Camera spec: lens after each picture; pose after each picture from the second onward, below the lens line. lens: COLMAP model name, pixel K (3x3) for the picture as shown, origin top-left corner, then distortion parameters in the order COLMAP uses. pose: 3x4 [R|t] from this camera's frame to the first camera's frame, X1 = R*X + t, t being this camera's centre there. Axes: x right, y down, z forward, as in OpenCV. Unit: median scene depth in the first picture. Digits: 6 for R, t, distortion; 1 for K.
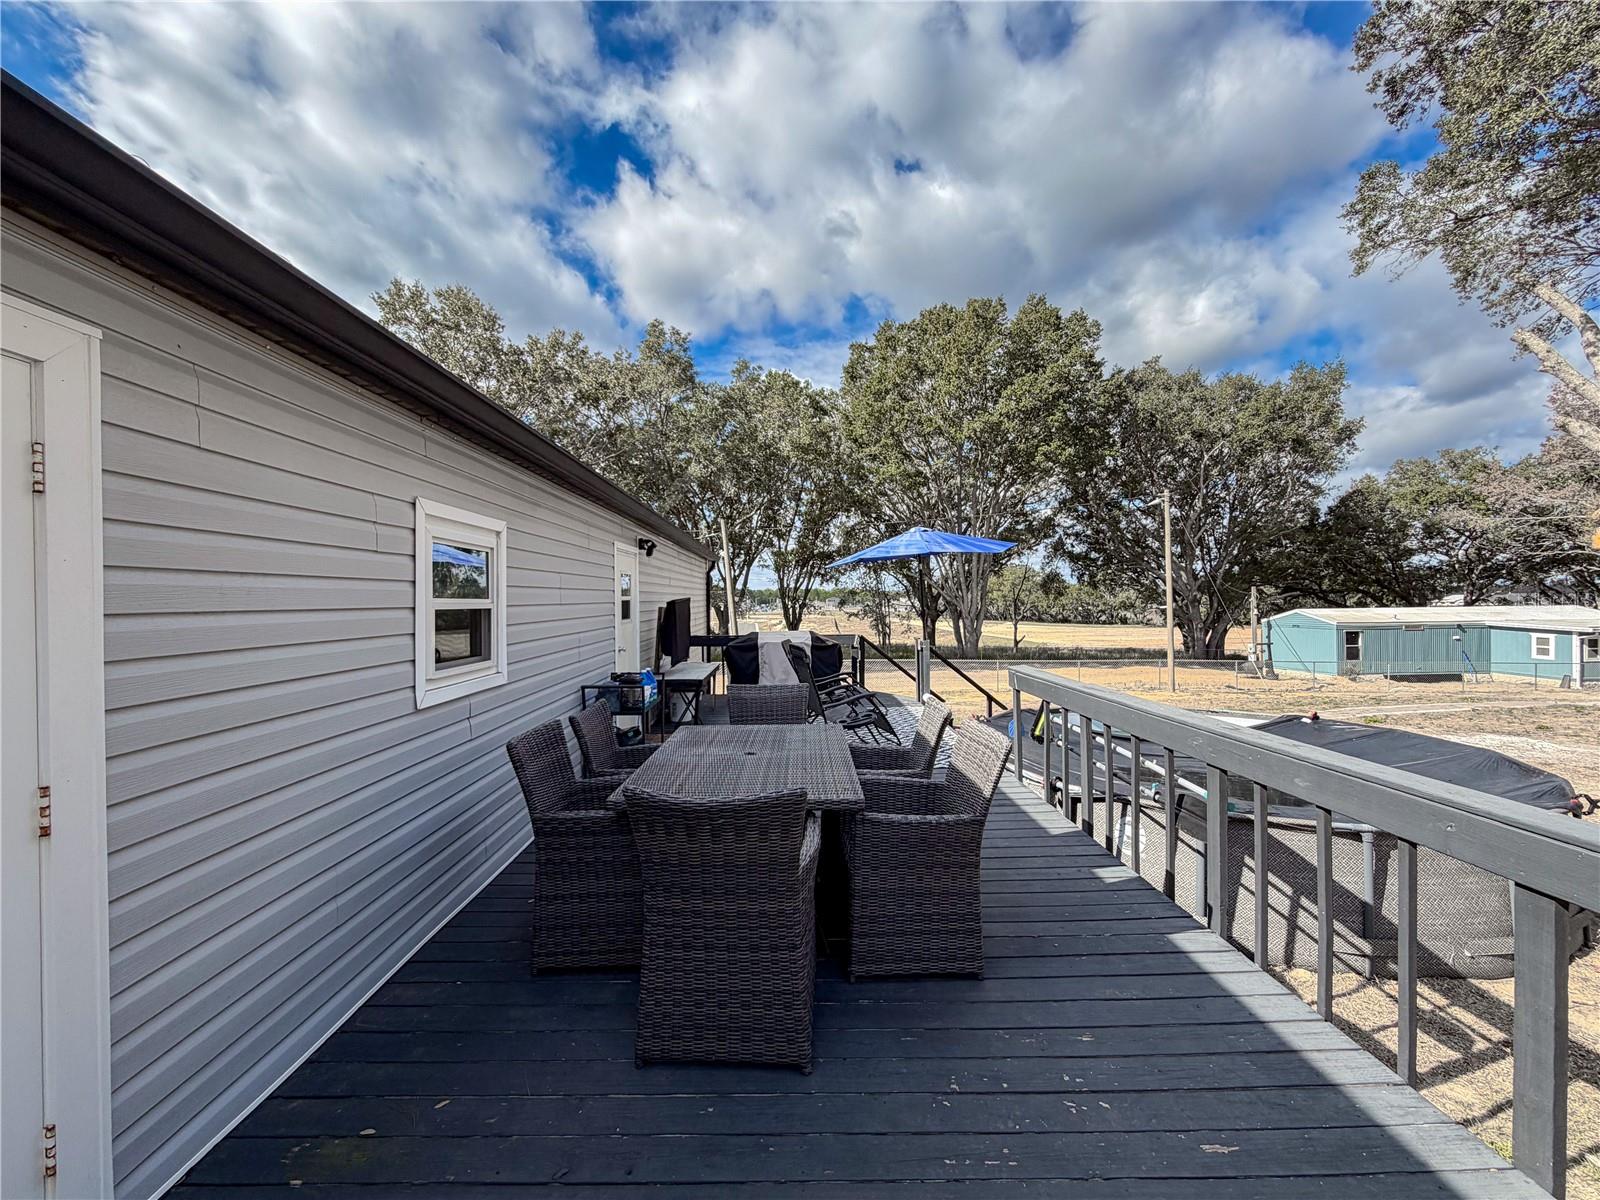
lens RADIAL K [[641.9, 0, 794.7], [0, 641.9, 602.3], [0, 0, 1]] dist [-0.001577, -0.000596]
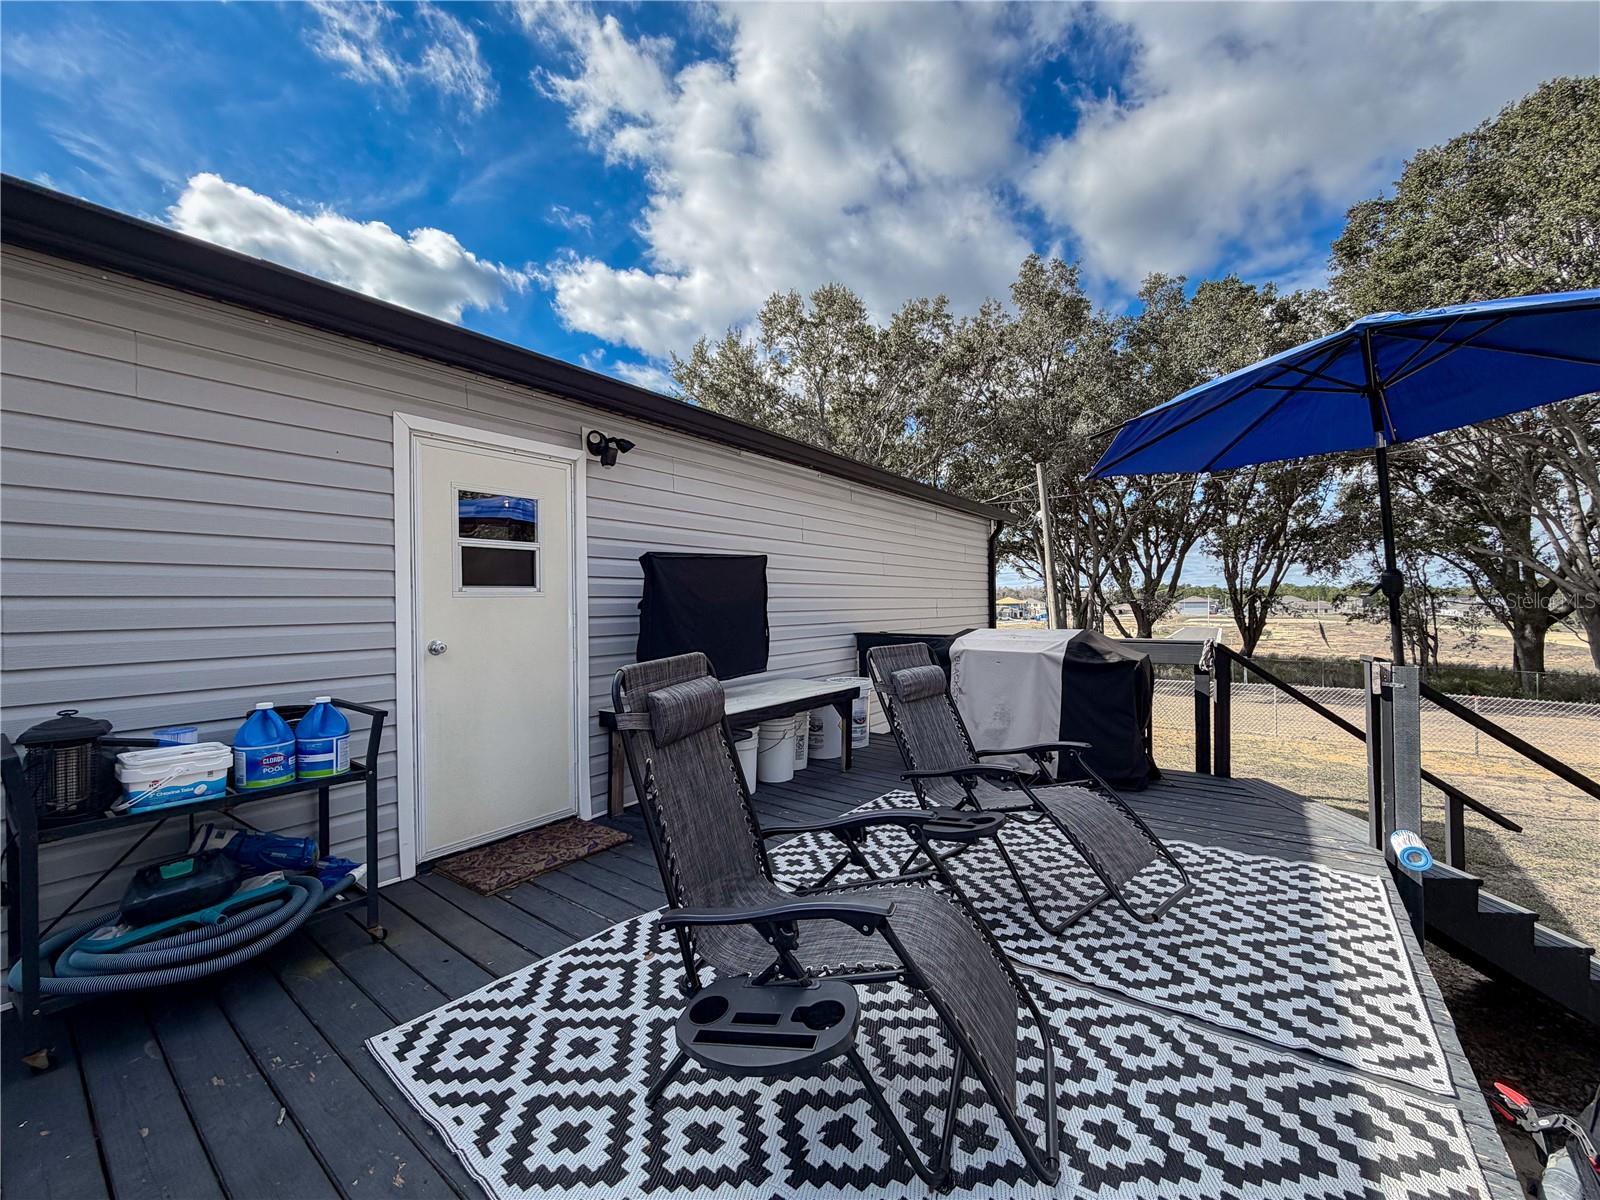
lens RADIAL K [[641.9, 0, 794.7], [0, 641.9, 602.3], [0, 0, 1]] dist [-0.001577, -0.000596]
pose [[0.793120, 0.000836, -0.609065, 0.048288], [-0.001816, 0.999998, -0.000992, 0.008629], [0.609063, 0.001892, 0.793119, 0.171944]]
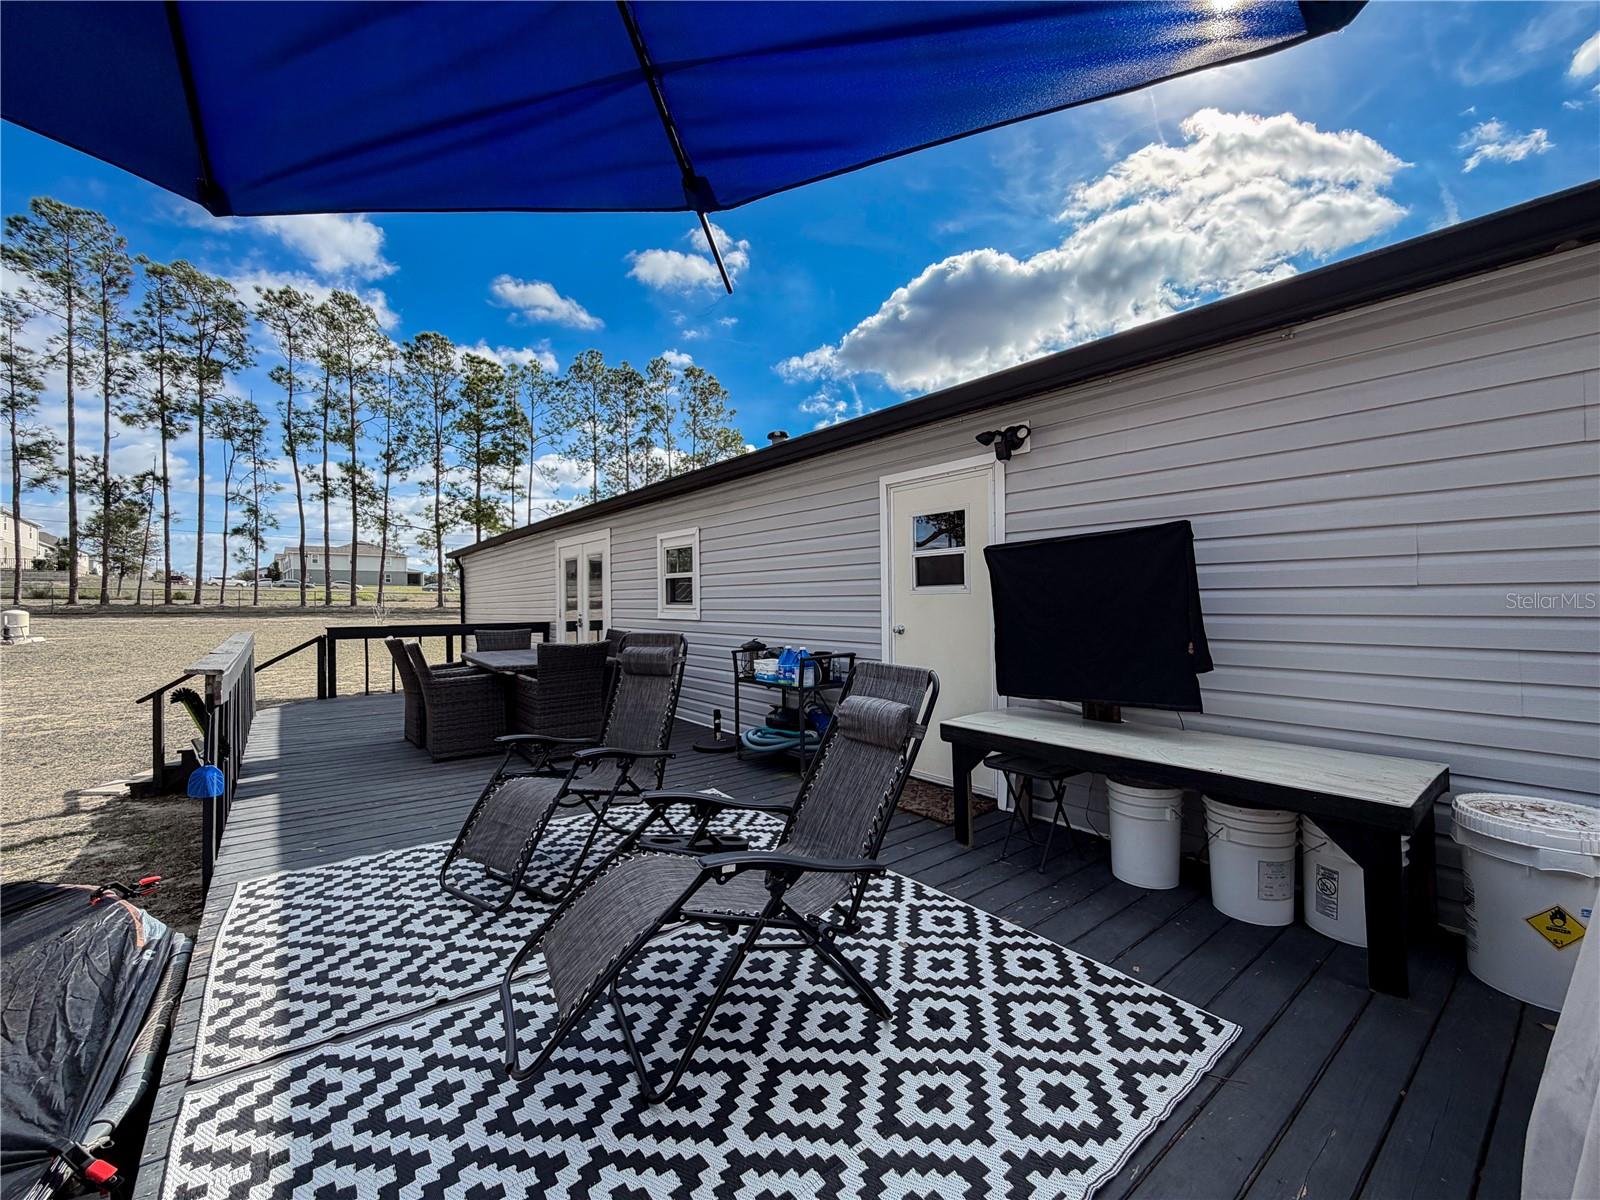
lens RADIAL K [[639.6, 0, 786.7], [0, 639.6, 602.6], [0, 0, 1]] dist [-0.010001, 0.000053]
pose [[-0.796620, 0.019460, -0.604167, 0.051152], [0.013460, 0.999805, 0.014456, 0.007194], [0.604331, 0.003383, -0.796726, 0.320015]]
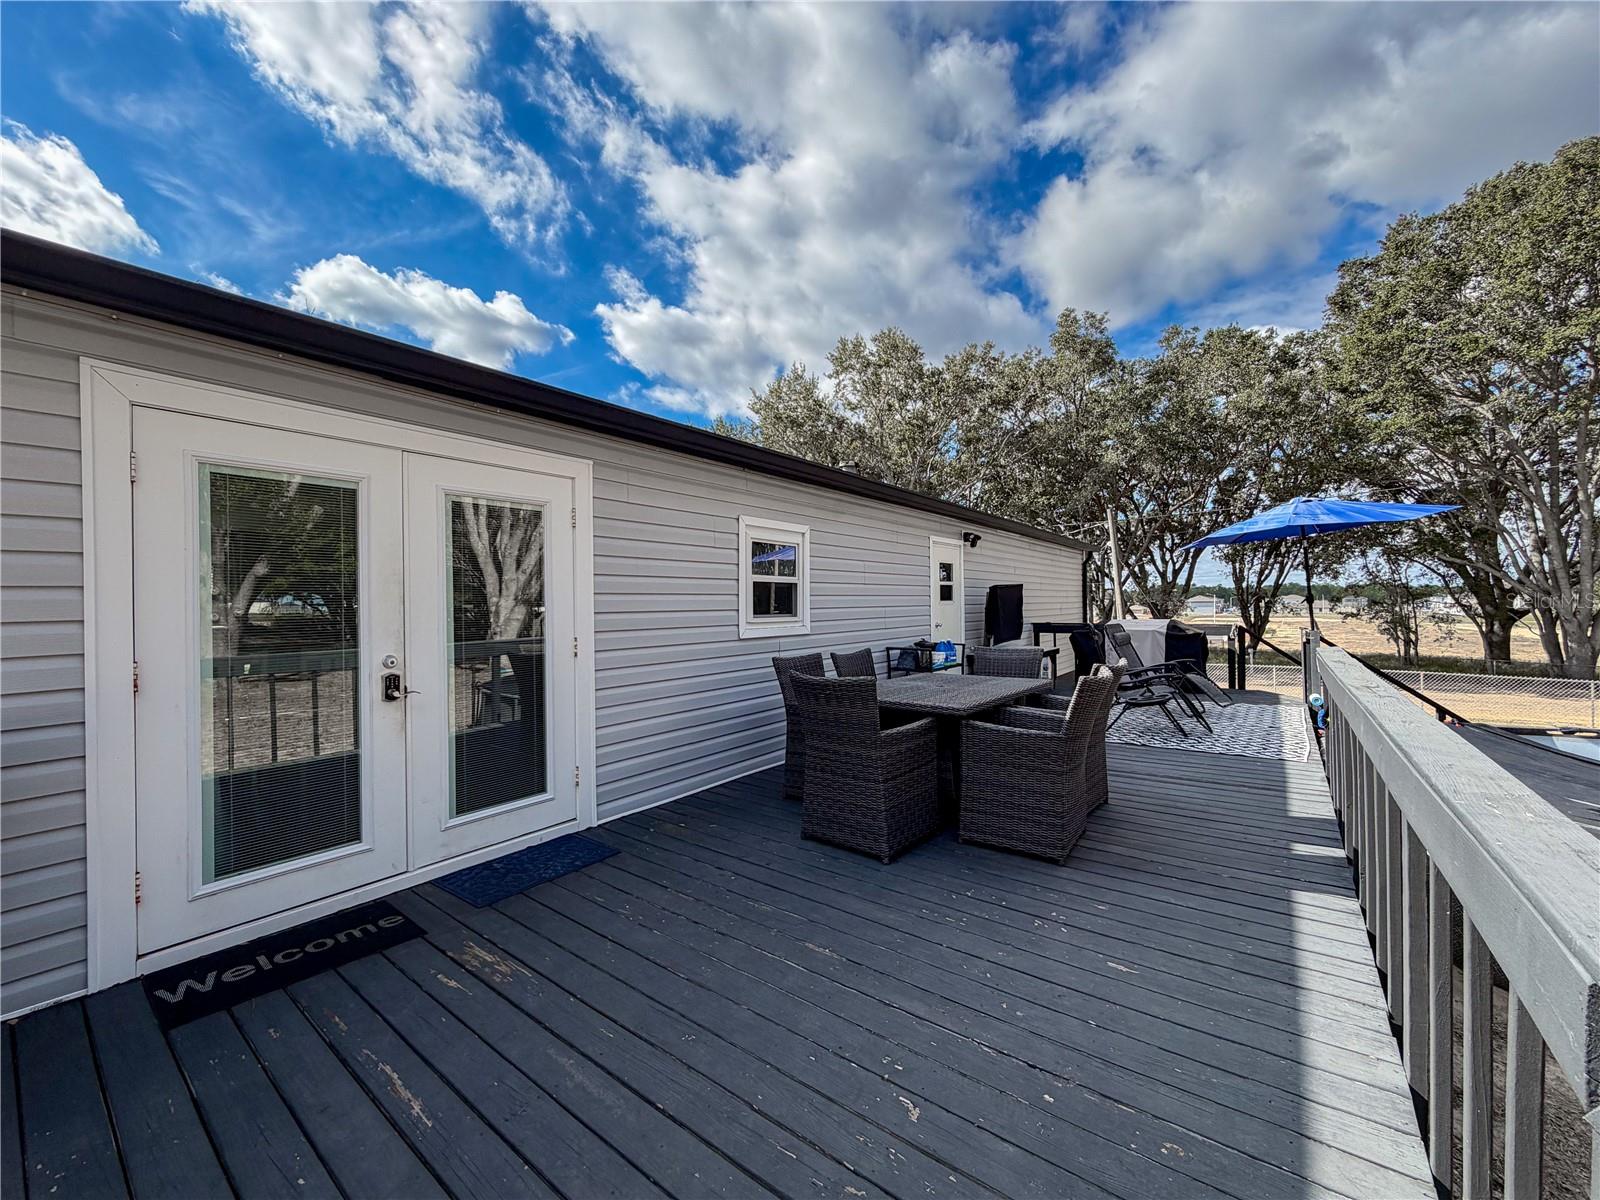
lens RADIAL K [[639.6, 0, 786.7], [0, 639.6, 602.6], [0, 0, 1]] dist [-0.010001, 0.000053]
pose [[0.782448, -0.000975, -0.622715, 0.055681], [0.000700, 1.000000, -0.000686, 0.006943], [0.622716, 0.000101, 0.782448, -0.025396]]
